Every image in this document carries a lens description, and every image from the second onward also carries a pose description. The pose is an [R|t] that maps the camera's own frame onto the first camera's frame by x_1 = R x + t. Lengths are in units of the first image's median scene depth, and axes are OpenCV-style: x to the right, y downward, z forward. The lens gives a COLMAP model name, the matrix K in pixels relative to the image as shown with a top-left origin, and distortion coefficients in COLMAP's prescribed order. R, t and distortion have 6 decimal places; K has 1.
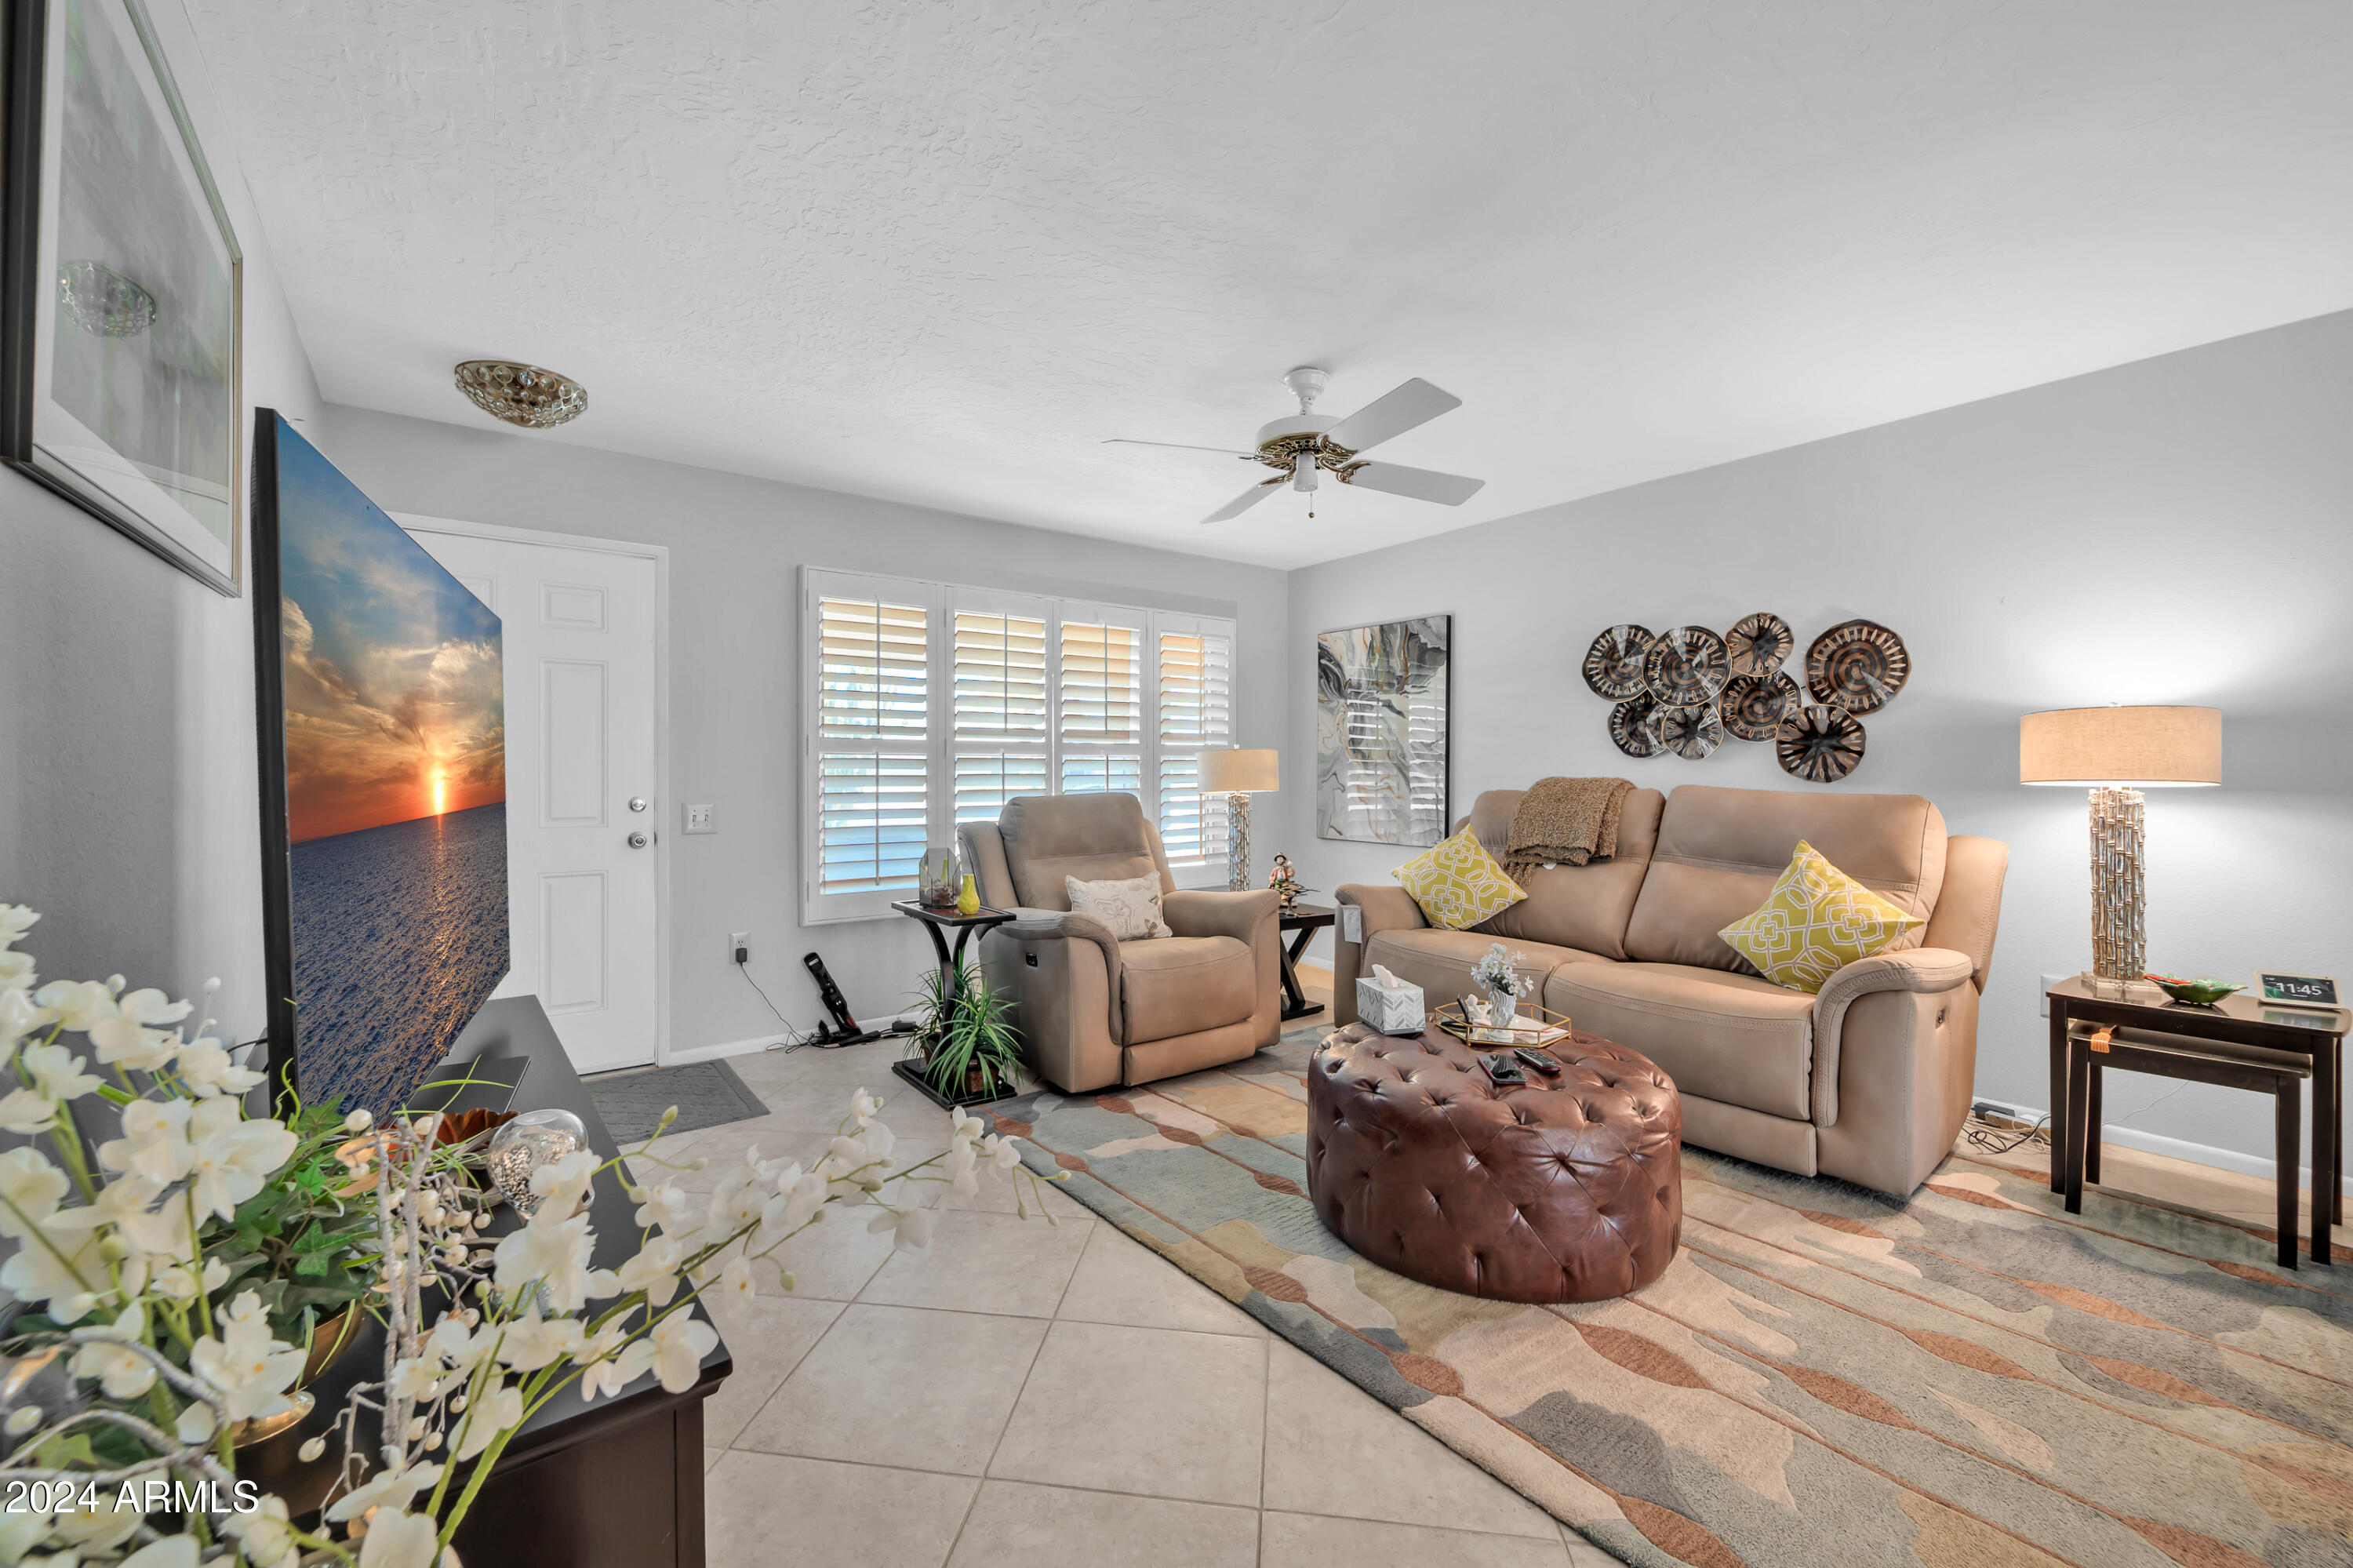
lens RADIAL K [[933.7, 0, 1165.1], [0, 933.7, 786.2], [0, 0, 1]] dist [0.000361, 0.000064]
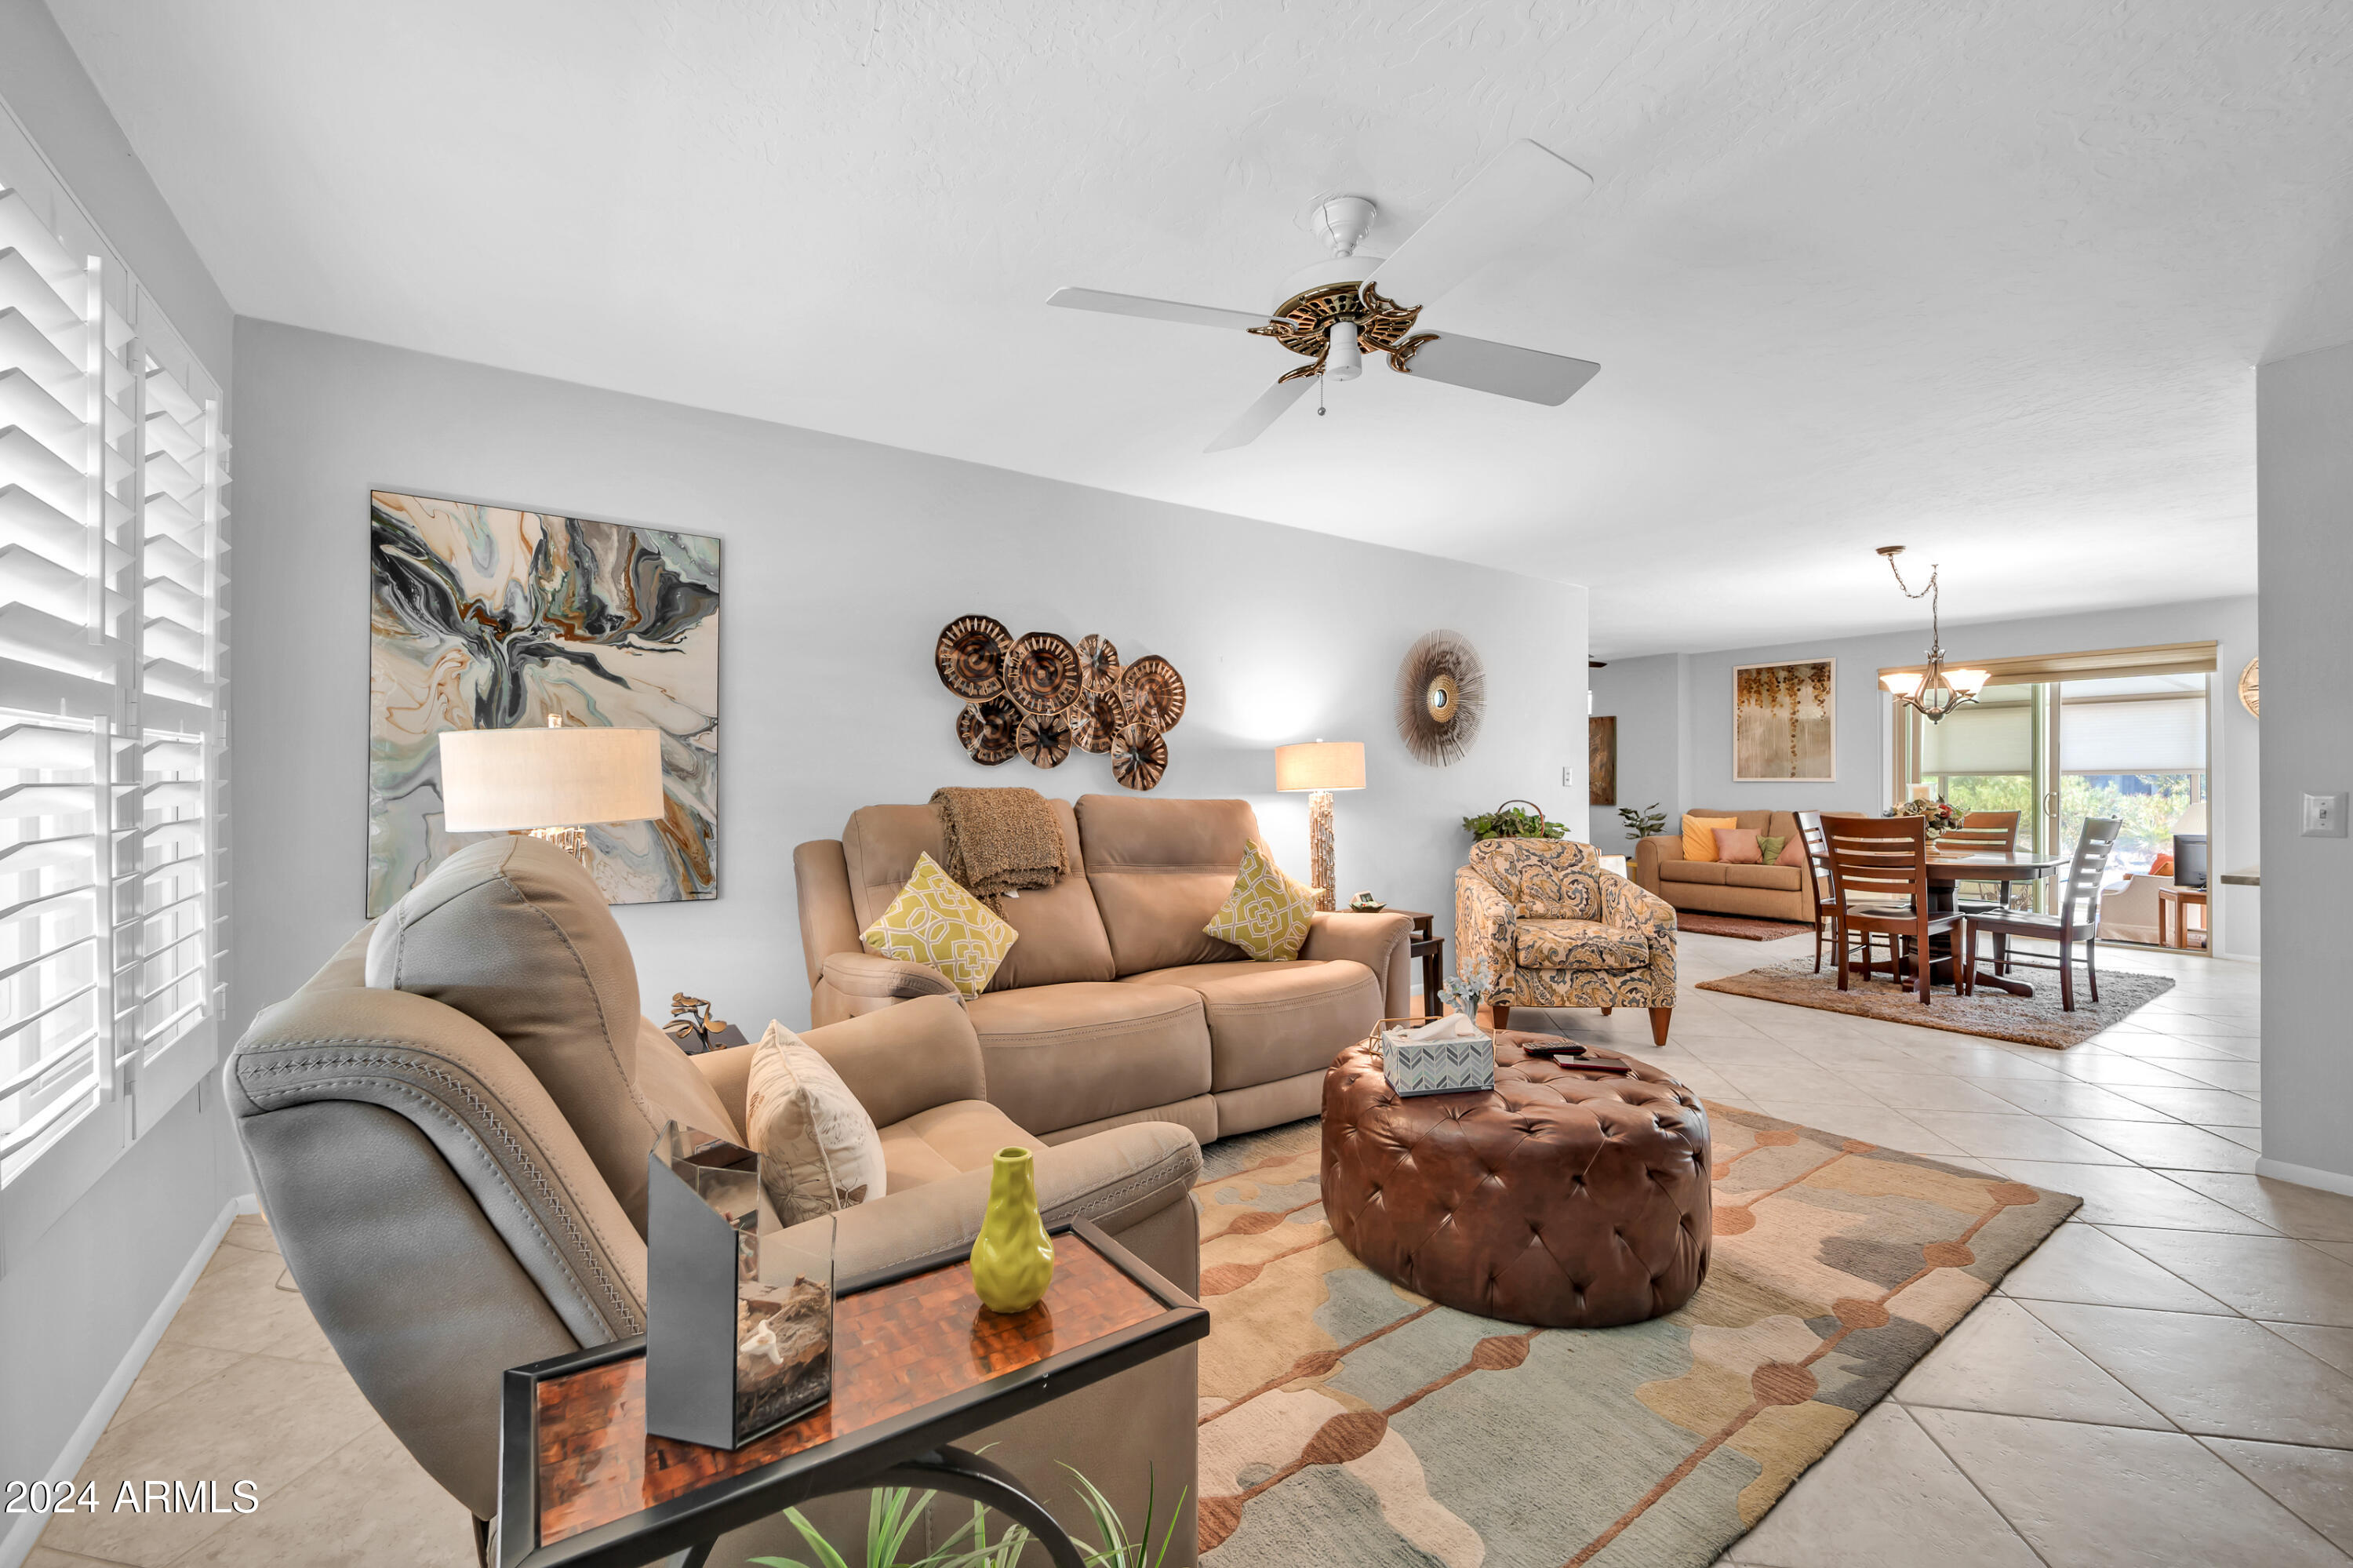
lens RADIAL K [[933.7, 0, 1166.9], [0, 933.7, 785.2], [0, 0, 1]] dist [0.000361, 0.000064]
pose [[0.055930, -0.005459, 0.998420, -0.400326], [0.010370, 0.999934, 0.004886, -0.013926], [-0.998381, 0.010081, 0.055983, 0.787989]]
